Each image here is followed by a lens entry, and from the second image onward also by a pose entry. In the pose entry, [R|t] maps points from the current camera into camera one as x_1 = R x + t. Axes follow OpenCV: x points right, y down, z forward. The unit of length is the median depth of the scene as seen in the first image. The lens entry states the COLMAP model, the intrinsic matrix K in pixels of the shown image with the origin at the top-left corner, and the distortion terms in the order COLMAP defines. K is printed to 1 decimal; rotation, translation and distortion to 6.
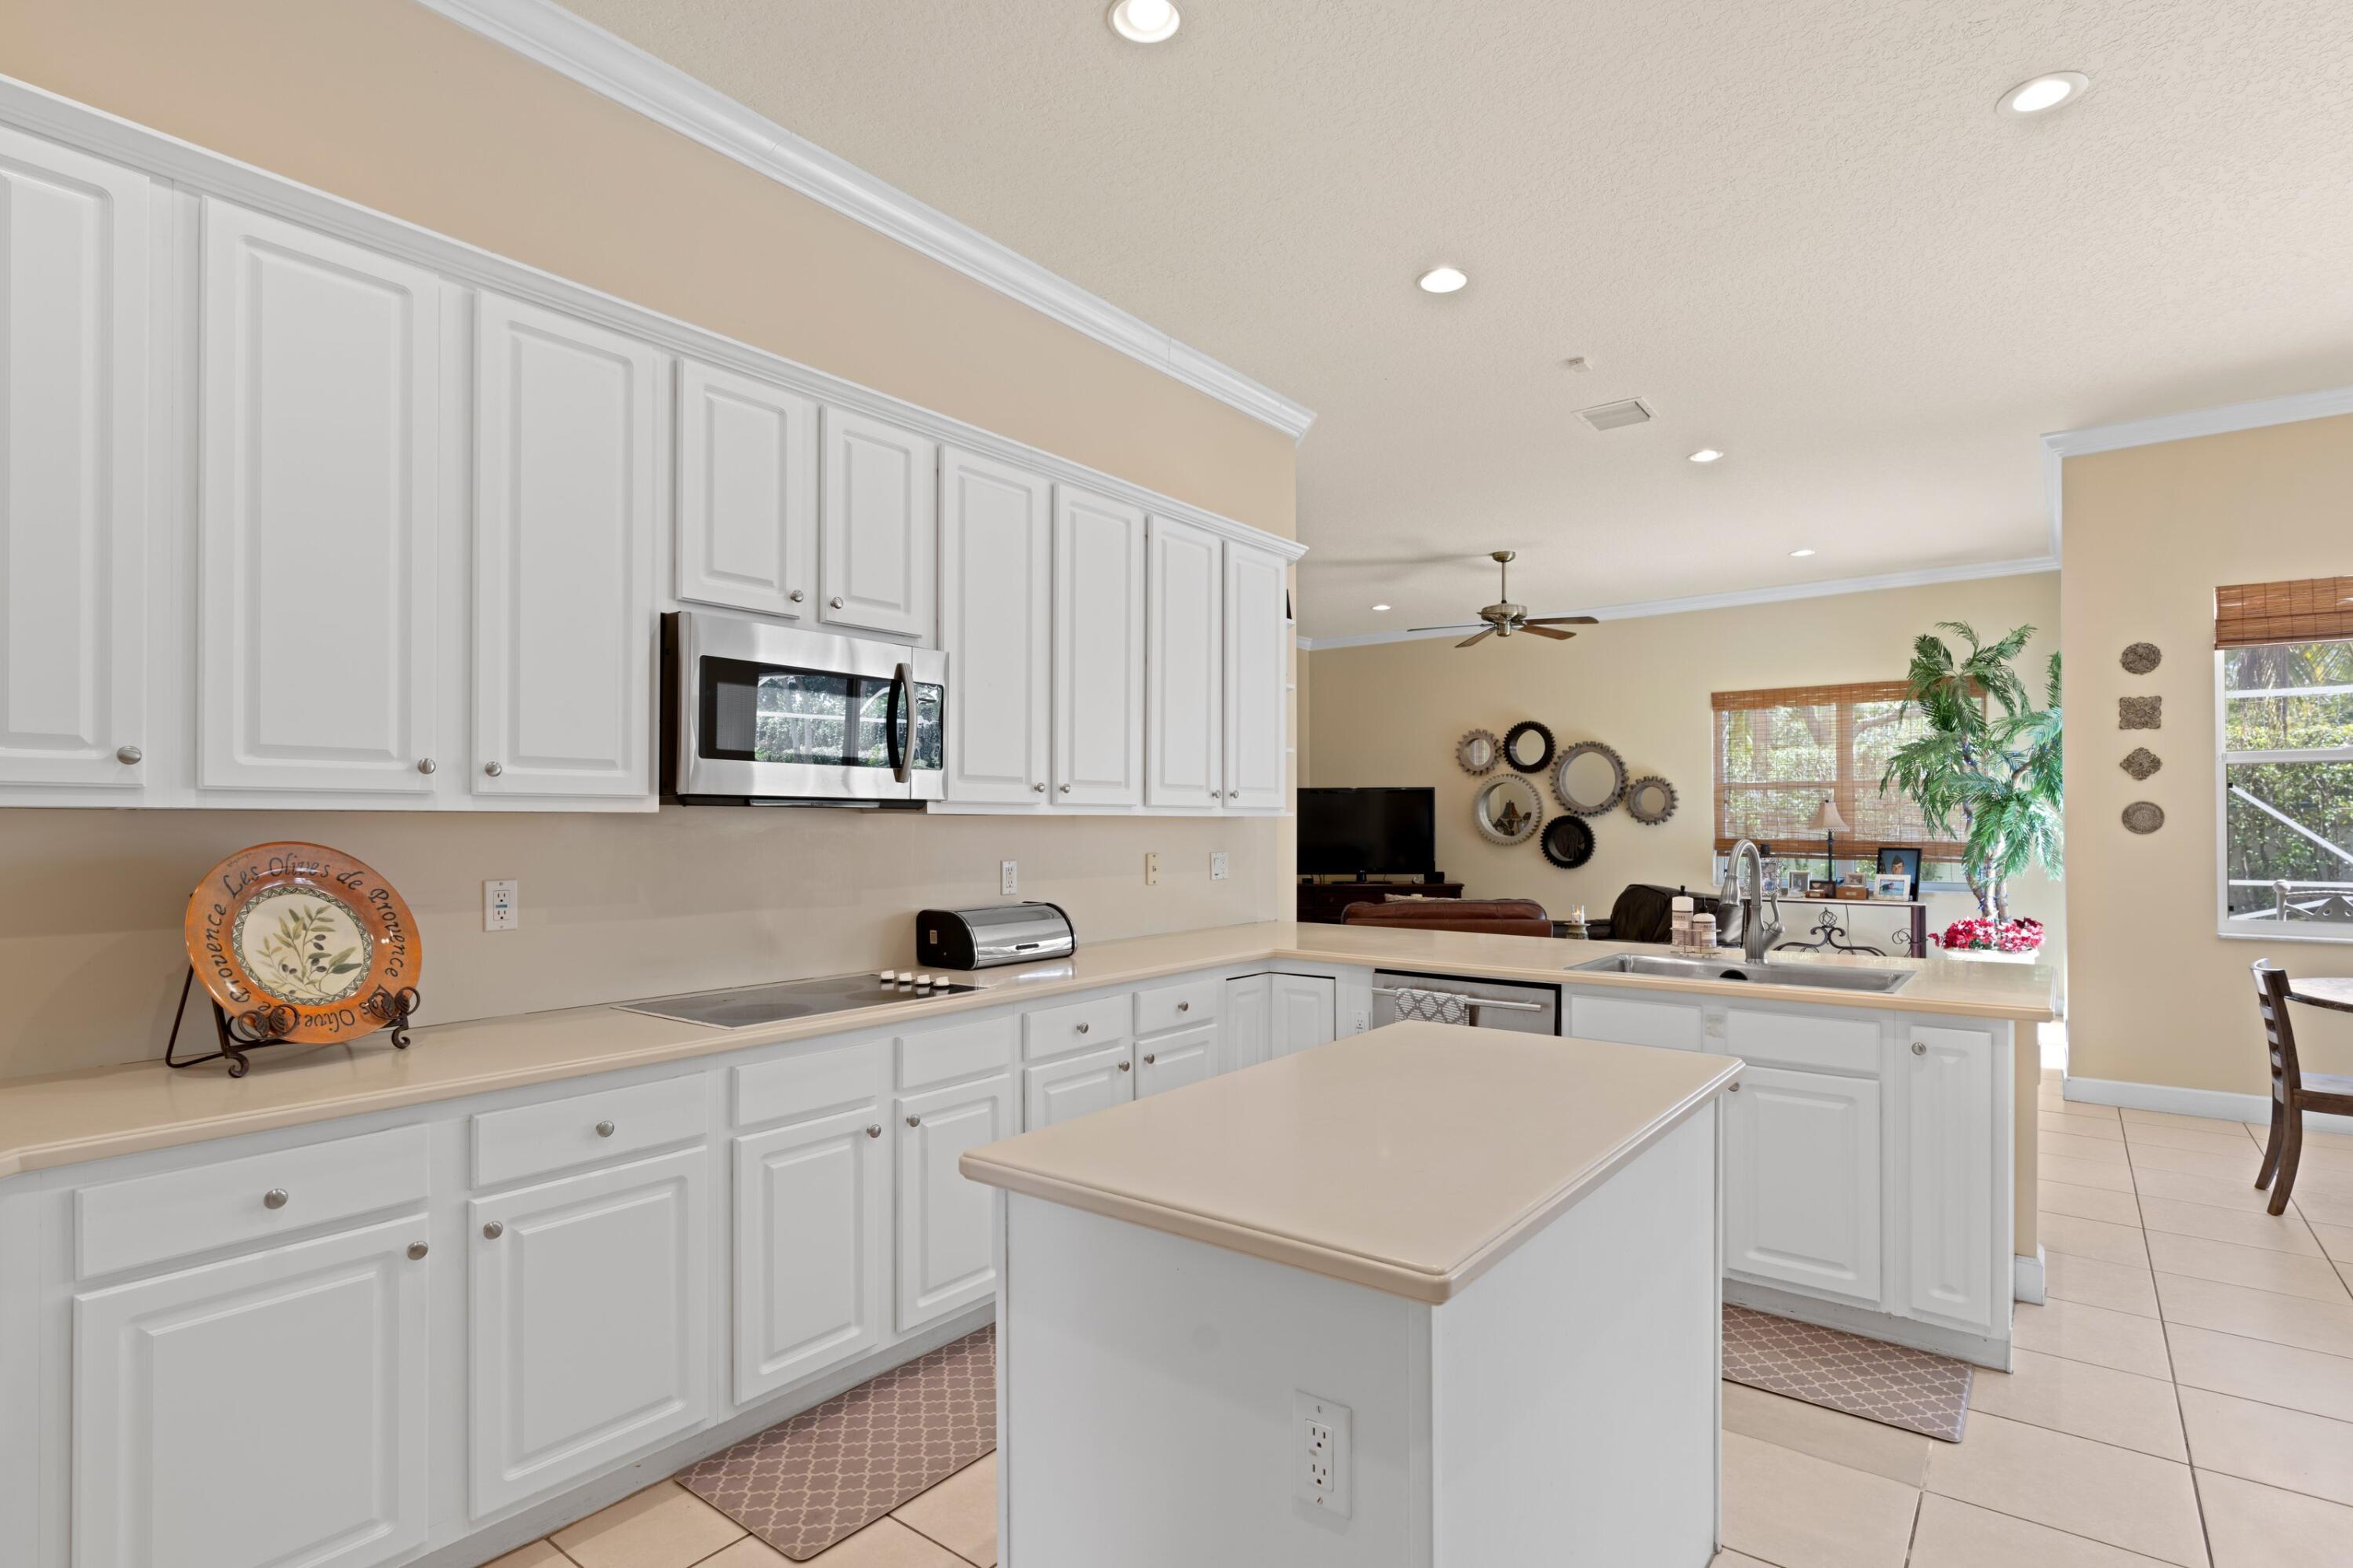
lens RADIAL K [[1146.1, 0, 1184.8], [0, 1146.1, 823.5], [0, 0, 1]] dist [-0.005654, -0.000136]
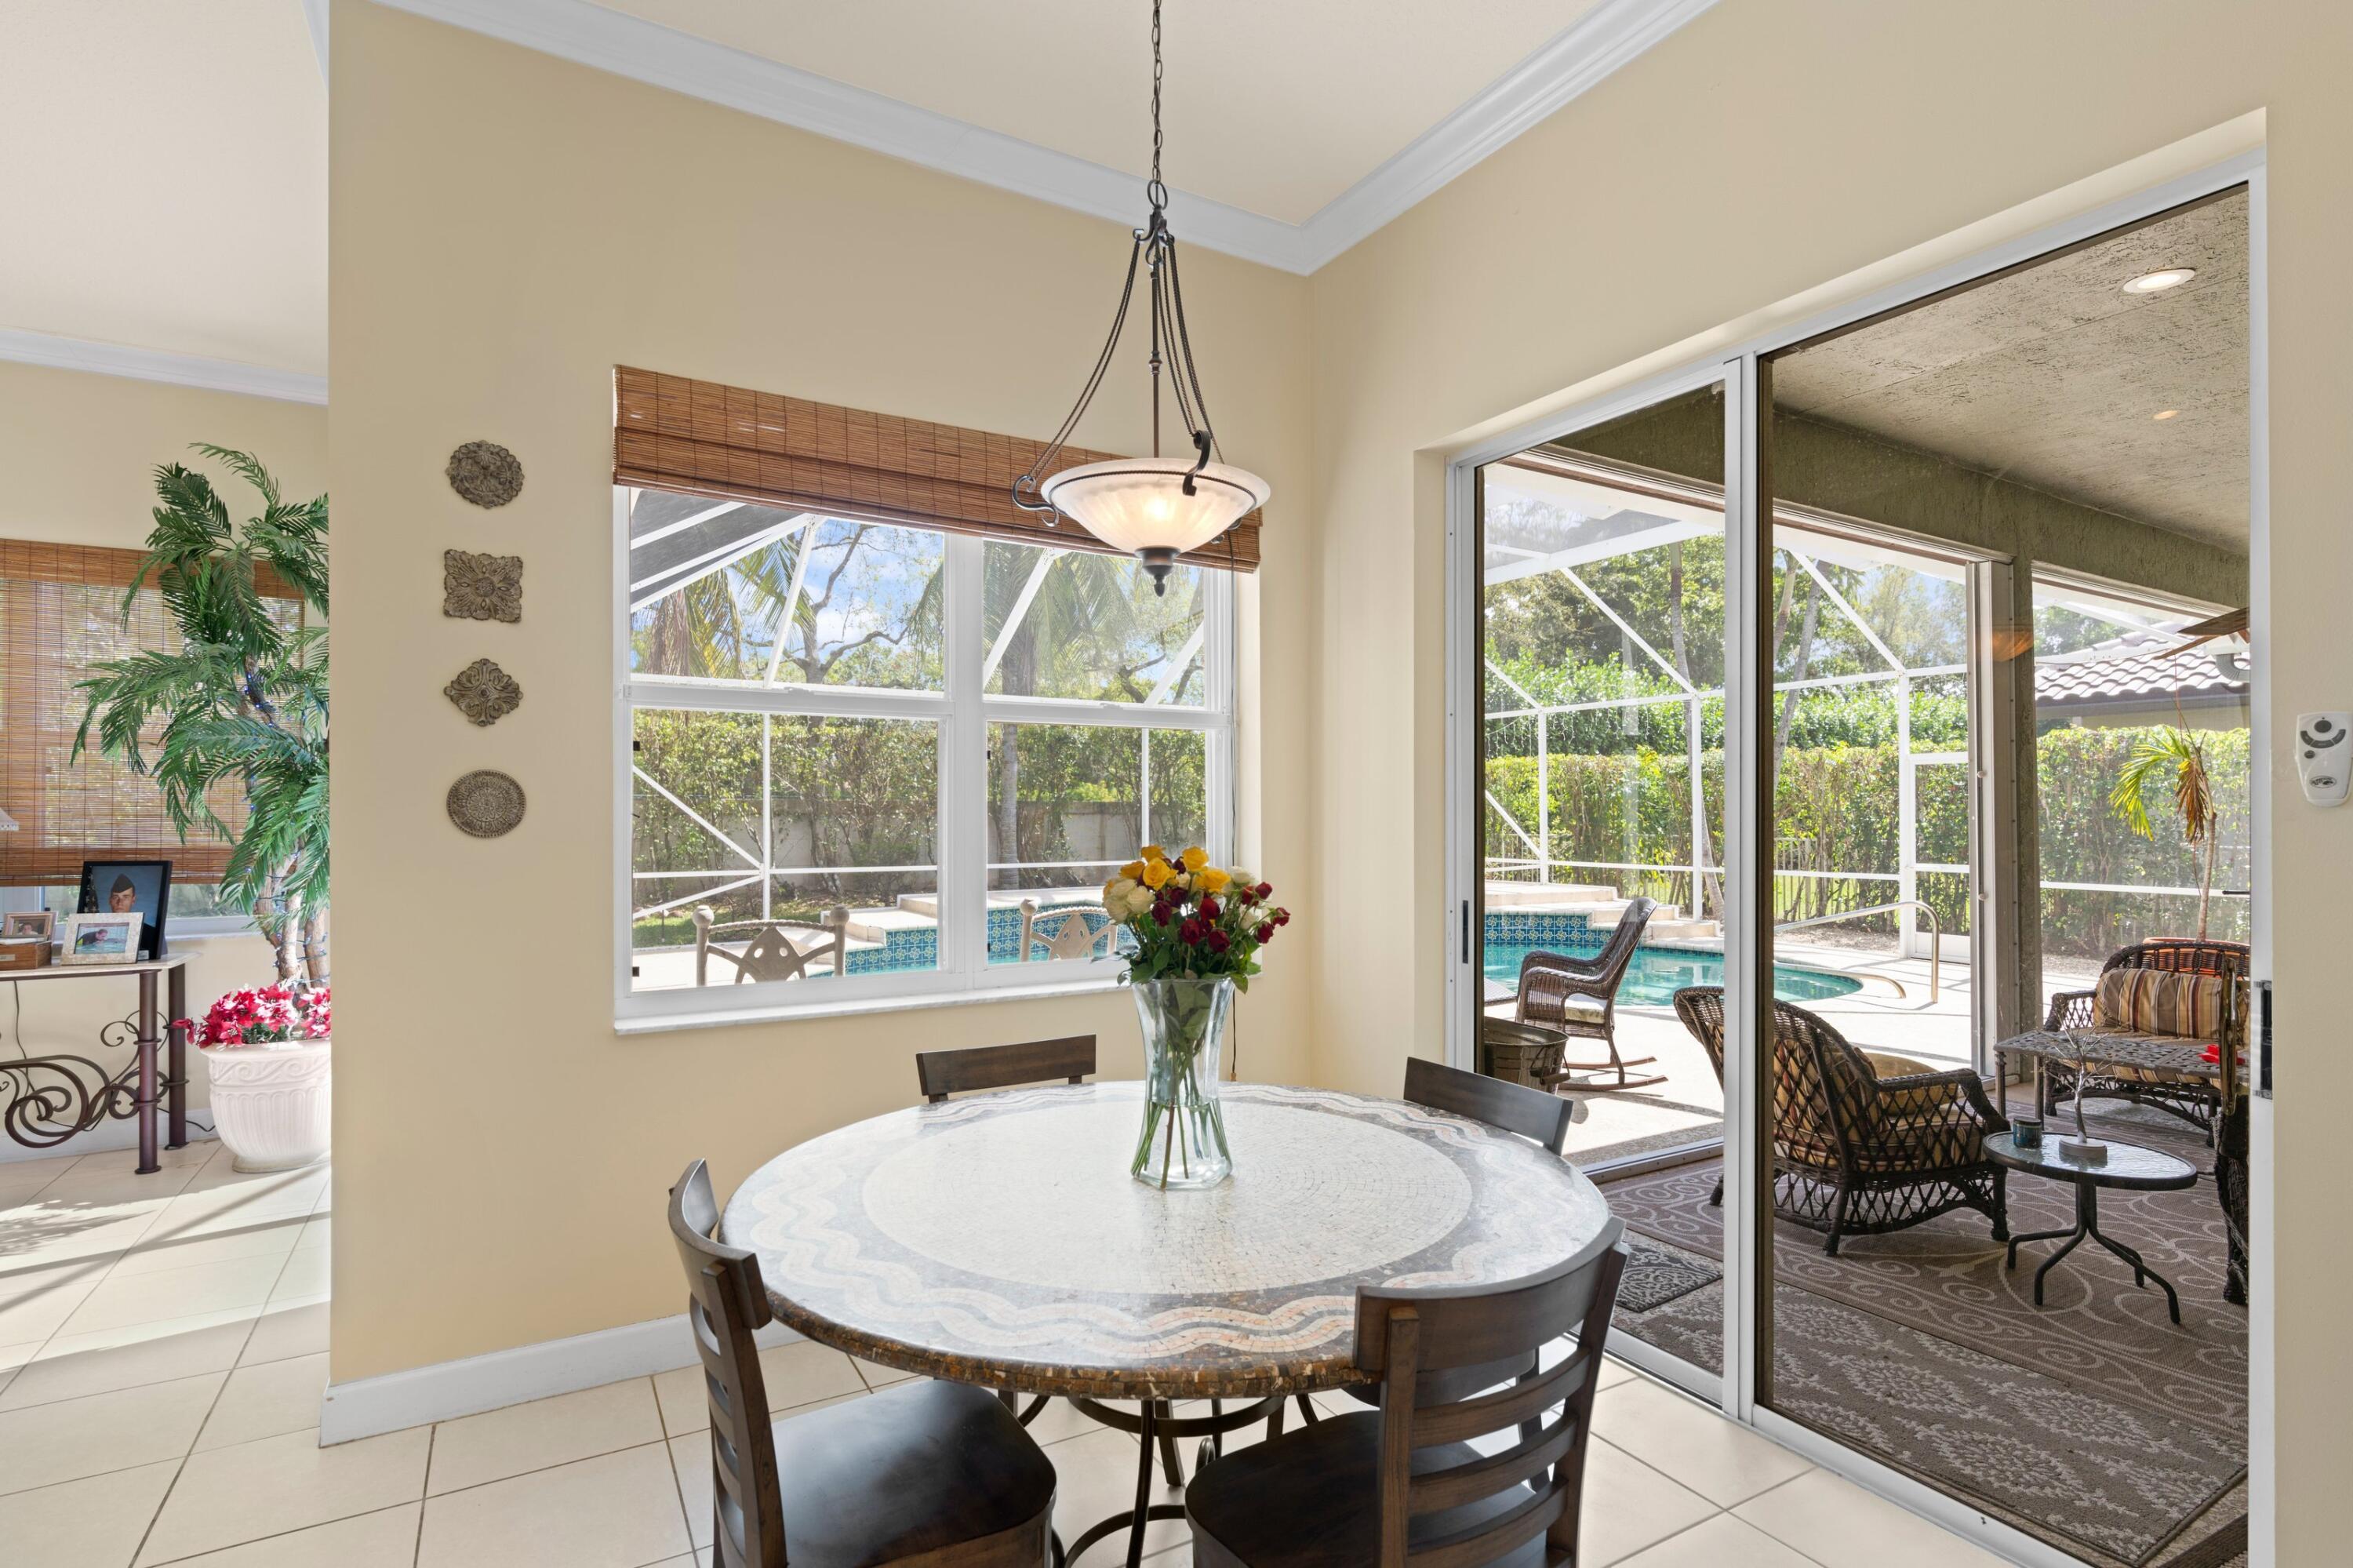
lens RADIAL K [[1146.1, 0, 1173.2], [0, 1146.1, 803.5], [0, 0, 1]] dist [-0.005654, -0.000136]
pose [[0.383282, 0.006495, 0.923609, 0.342093], [0.000048, 0.999975, -0.007052, -0.001351], [-0.923631, 0.002747, 0.383272, 0.371307]]
